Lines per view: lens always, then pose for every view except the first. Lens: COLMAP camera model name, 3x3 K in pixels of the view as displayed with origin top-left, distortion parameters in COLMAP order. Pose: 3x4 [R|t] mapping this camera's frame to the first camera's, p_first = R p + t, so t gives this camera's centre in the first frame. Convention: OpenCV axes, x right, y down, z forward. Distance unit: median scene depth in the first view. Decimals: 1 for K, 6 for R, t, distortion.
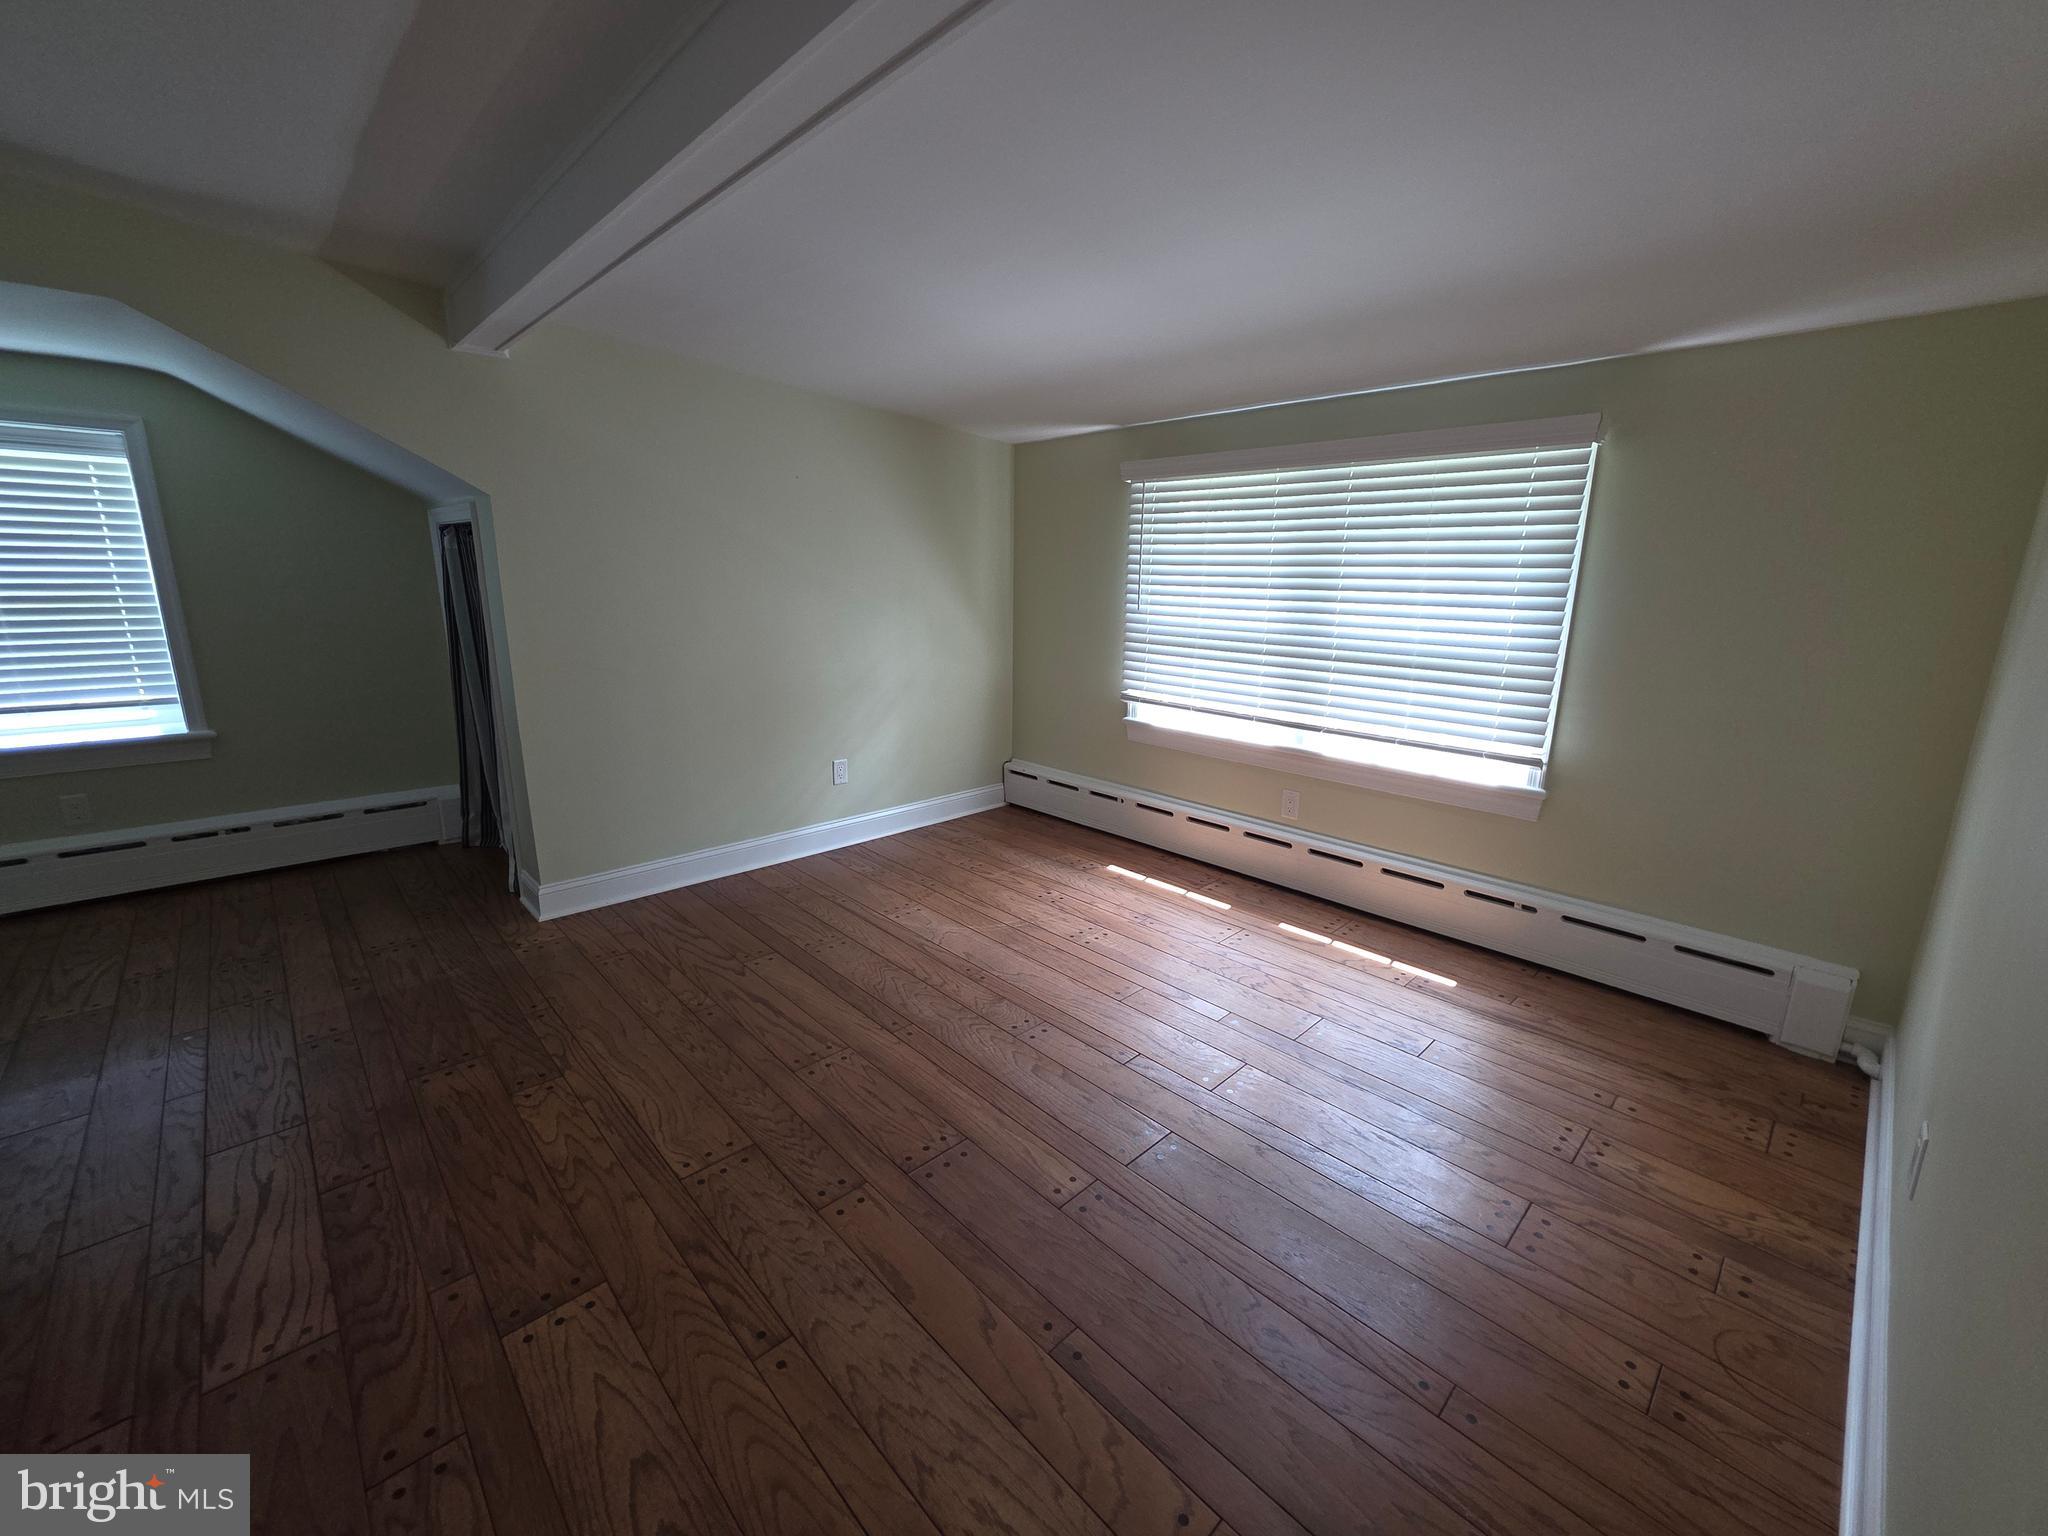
lens RADIAL K [[811.8, 0, 1019.5], [0, 811.8, 765.2], [0, 0, 1]] dist [-0.005311, 0.001543]
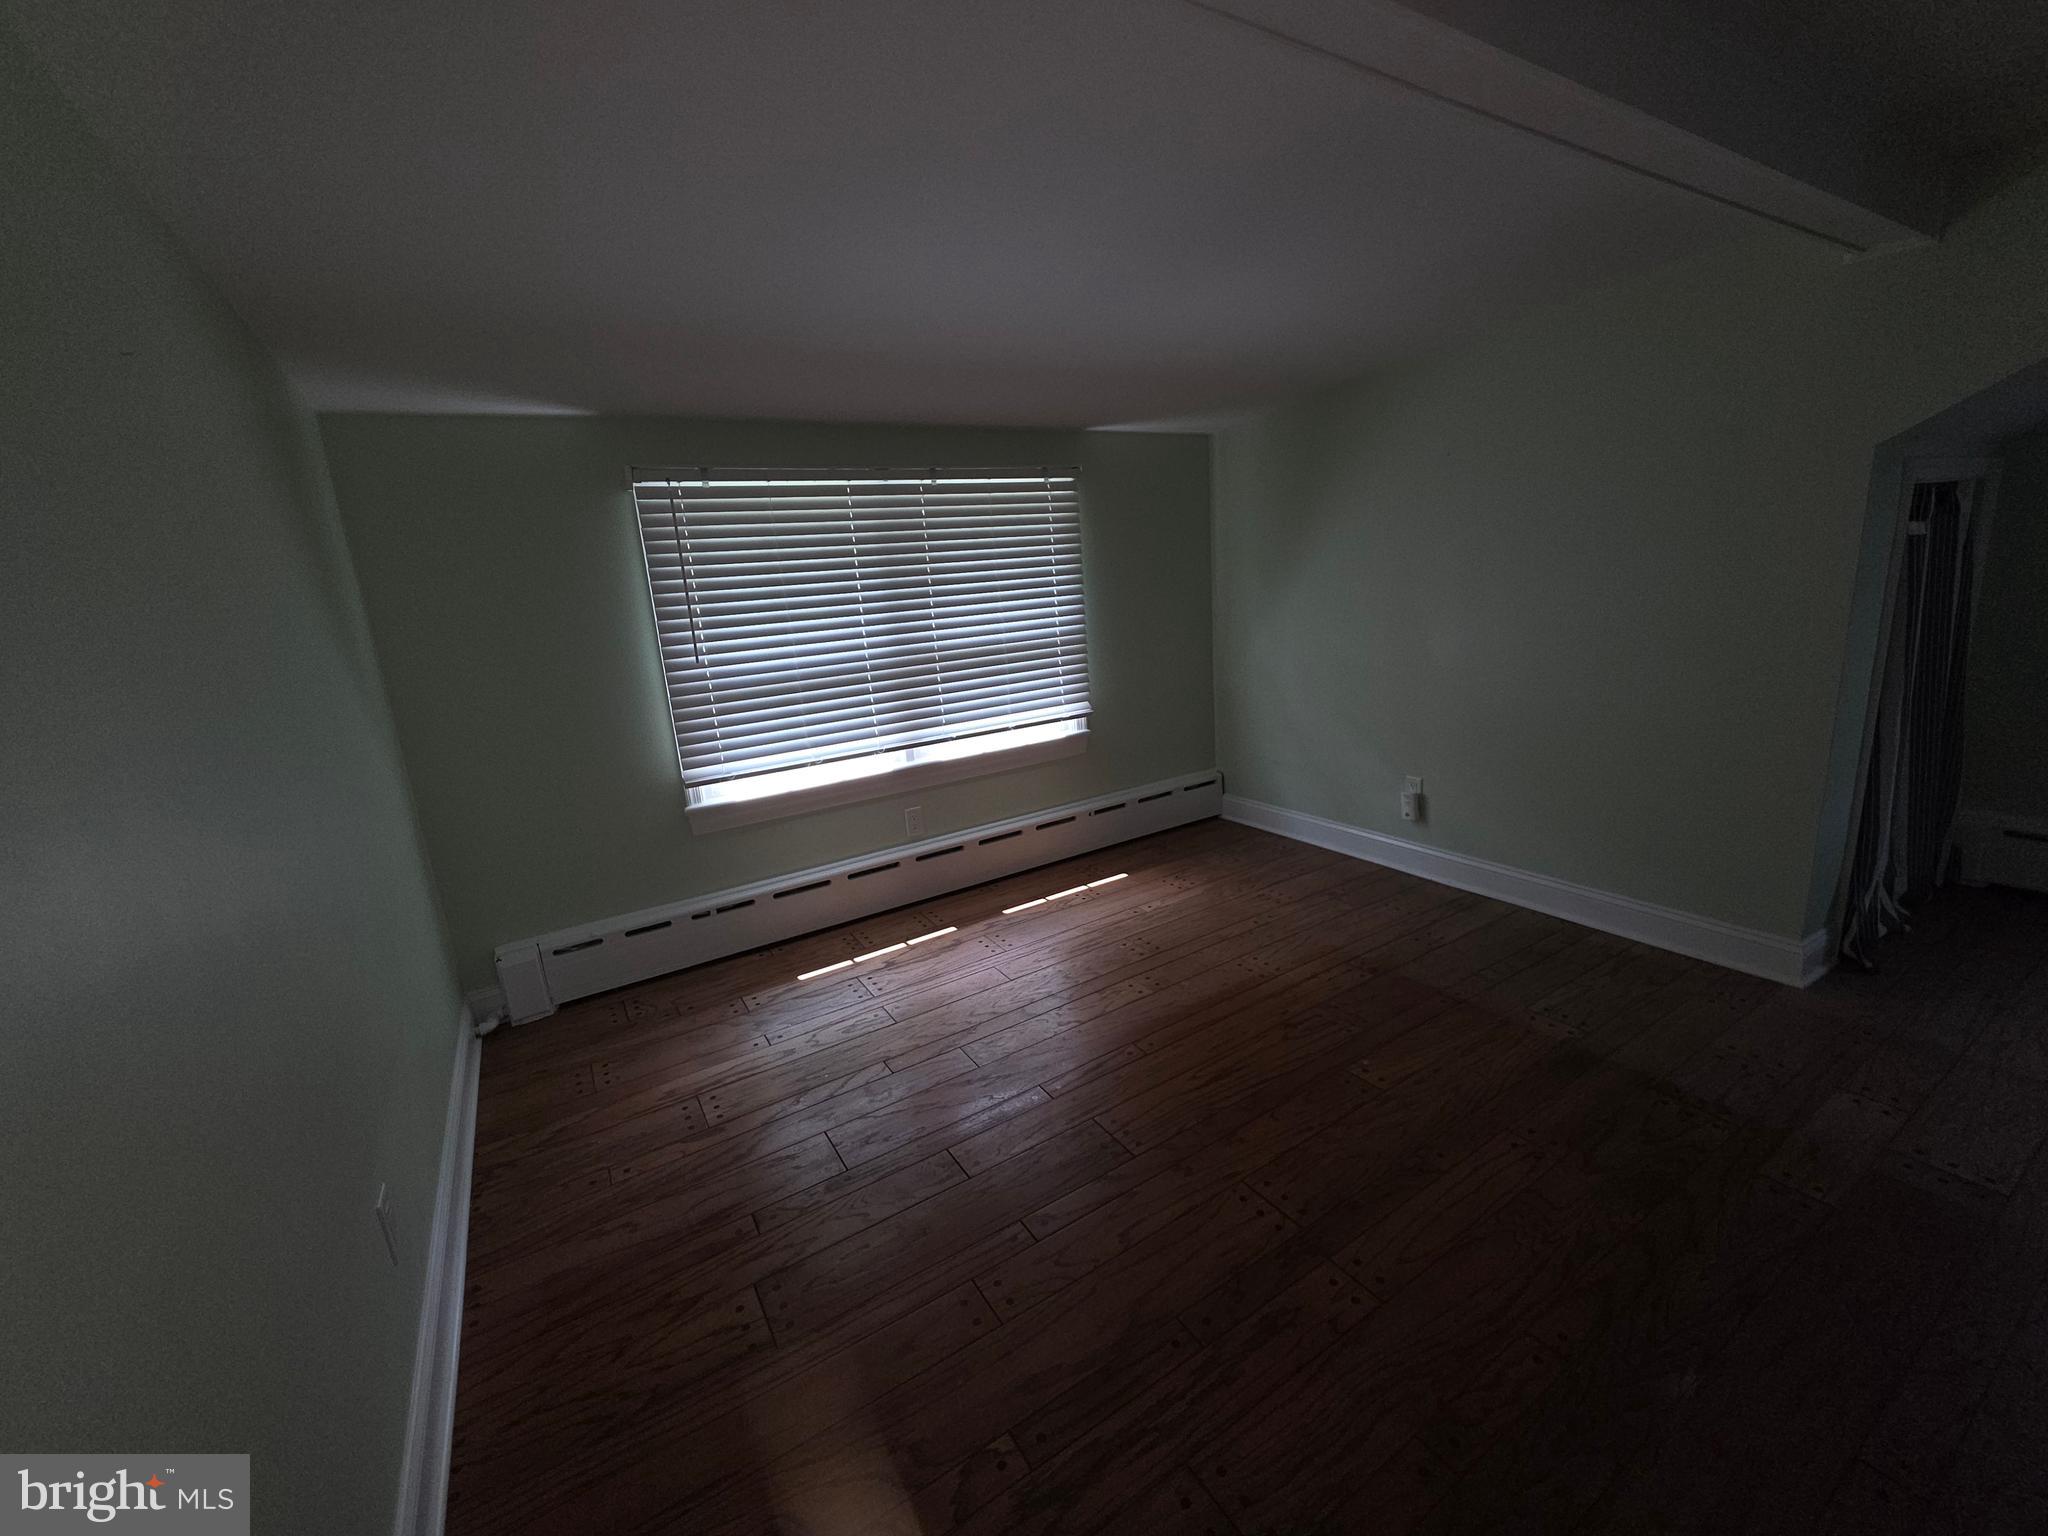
lens RADIAL K [[811.8, 0, 1055.3], [0, 811.8, 765.5], [0, 0, 1]] dist [-0.005311, 0.001543]
pose [[0.187670, -0.249333, 0.950060, -0.719291], [0.301888, 0.935070, 0.185766, -0.188582], [-0.934689, 0.251949, 0.250755, 0.693663]]
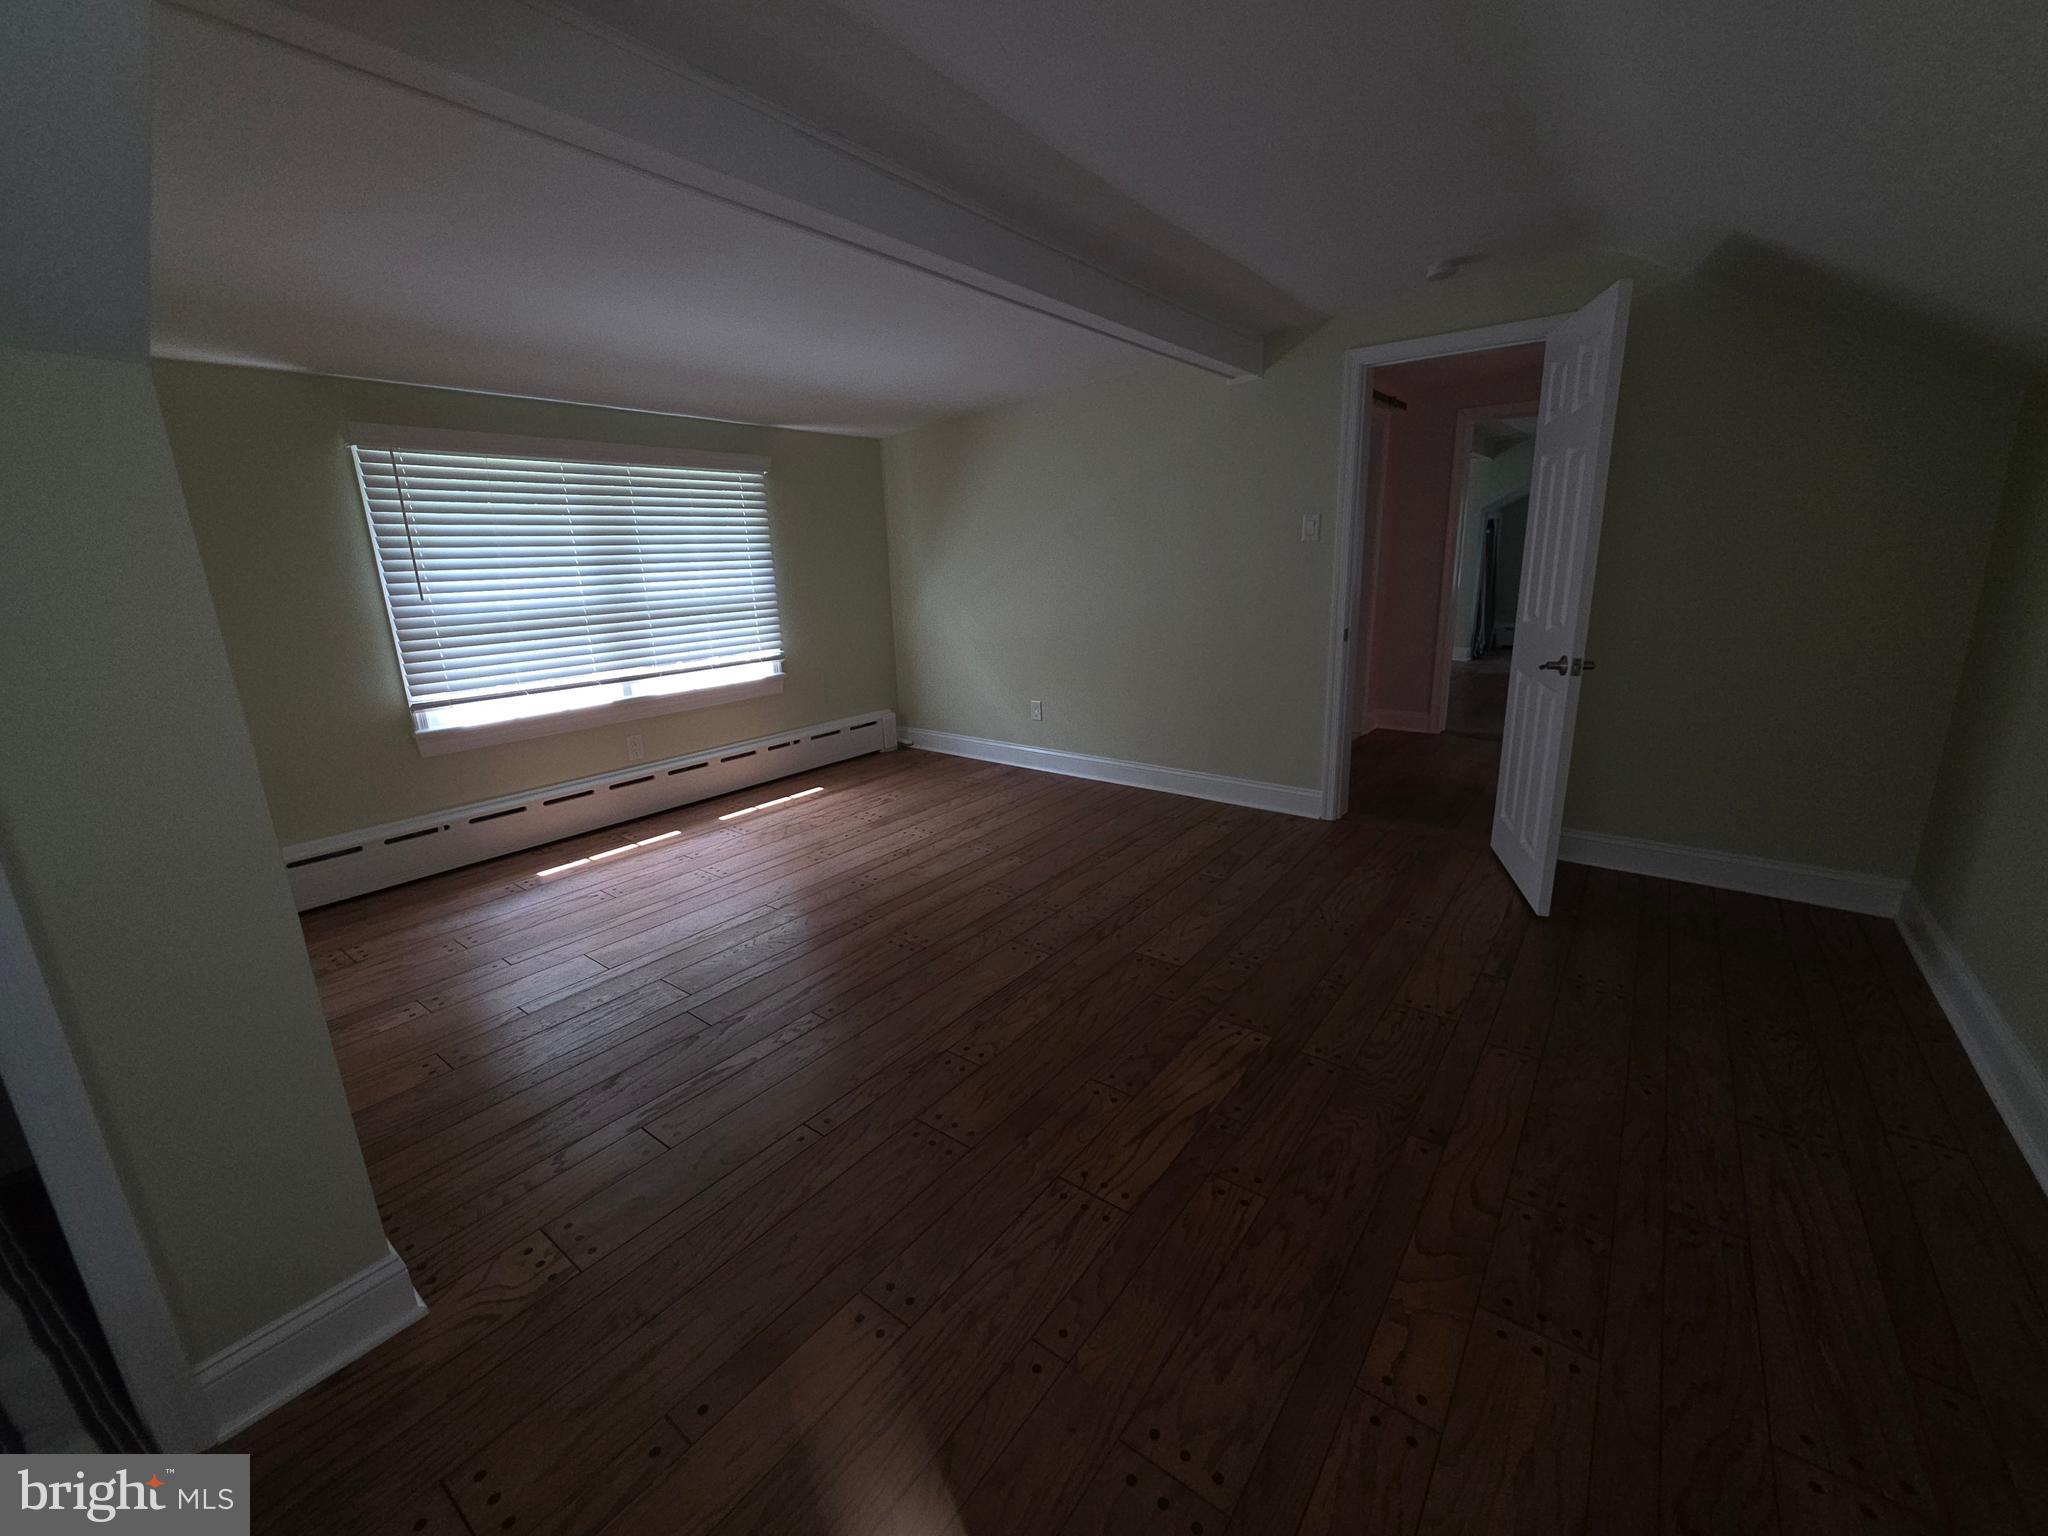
lens RADIAL K [[811.8, 0, 1038.0], [0, 811.8, 760.2], [0, 0, 1]] dist [-0.005311, 0.001543]
pose [[-0.159681, -0.257756, 0.952924, -1.096423], [0.257583, 0.920990, 0.292281, -0.157222], [-0.952970, 0.292129, -0.080671, 0.662427]]
